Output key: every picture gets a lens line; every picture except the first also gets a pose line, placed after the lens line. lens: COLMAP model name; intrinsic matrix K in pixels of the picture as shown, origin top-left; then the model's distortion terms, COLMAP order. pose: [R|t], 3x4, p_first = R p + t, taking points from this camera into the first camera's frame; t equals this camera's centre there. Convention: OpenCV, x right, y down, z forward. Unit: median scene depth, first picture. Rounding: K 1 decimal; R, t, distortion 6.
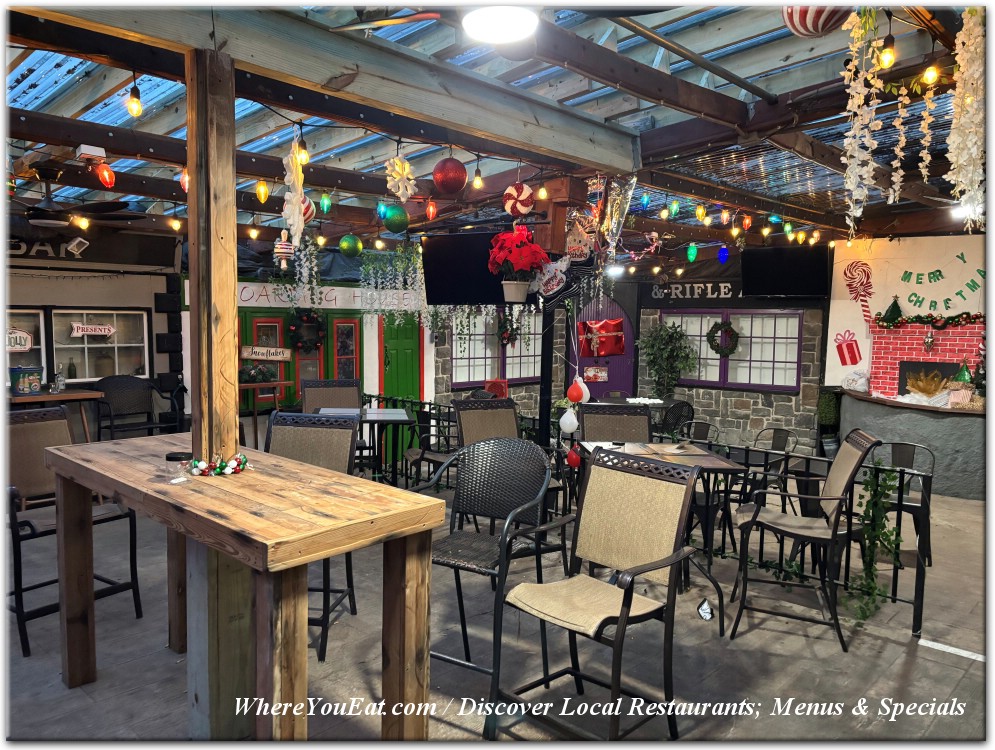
lens RADIAL K [[738.6, 0, 506.5], [0, 738.6, 383.1], [0, 0, 1]] dist [0.068789, -0.082751]
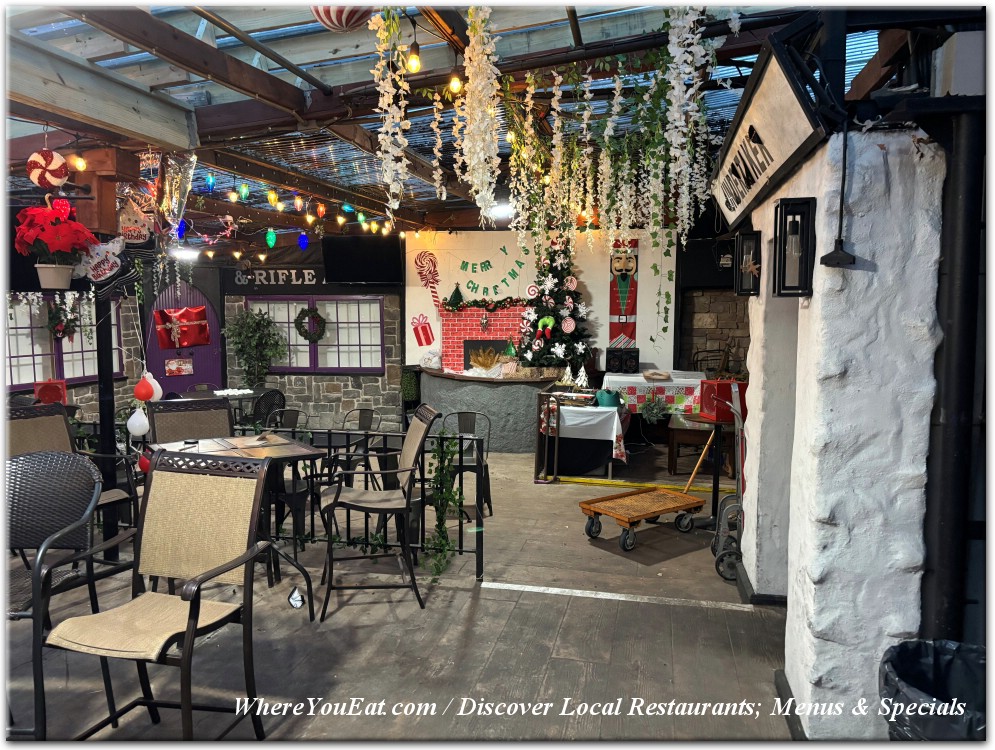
lens RADIAL K [[738.6, 0, 491.1], [0, 738.6, 379.4], [0, 0, 1]] dist [0.068789, -0.082751]
pose [[0.867644, -0.068288, 0.492474, 0.014881], [0.061846, 0.997653, 0.029378, -0.000485], [-0.493325, 0.004968, 0.869831, 0.001987]]
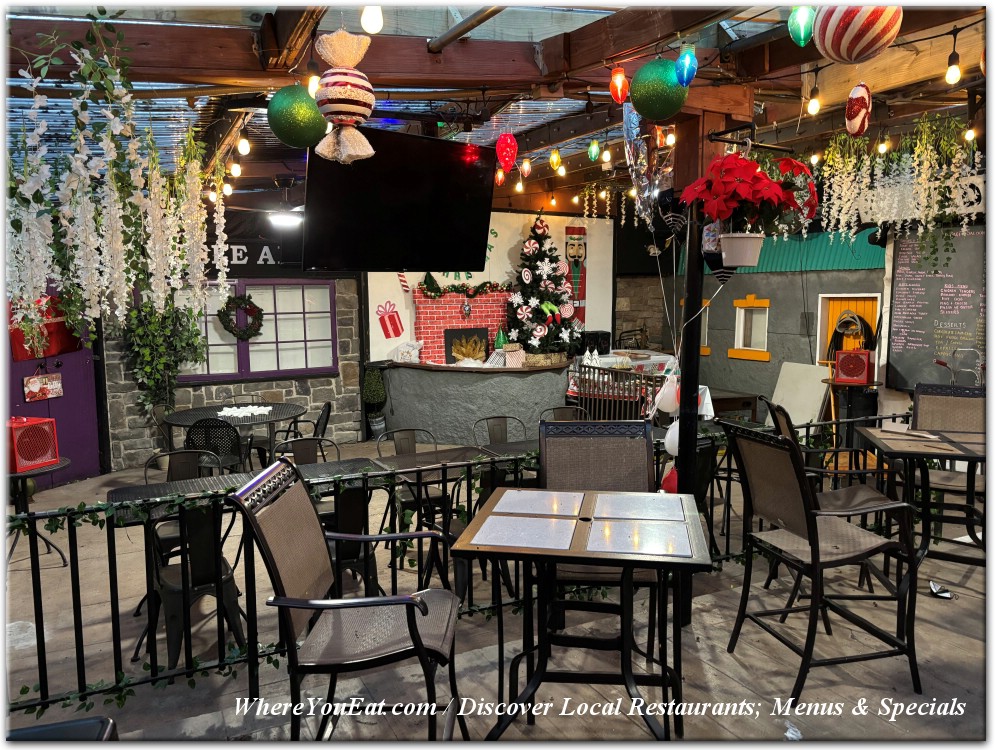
lens RADIAL K [[738.6, 0, 495.2], [0, 738.6, 371.2], [0, 0, 1]] dist [0.068789, -0.082751]
pose [[0.367340, -0.119974, 0.922316, -2.607897], [0.097736, 0.991135, 0.089999, -0.374750], [-0.924937, 0.057083, 0.375809, 3.651593]]
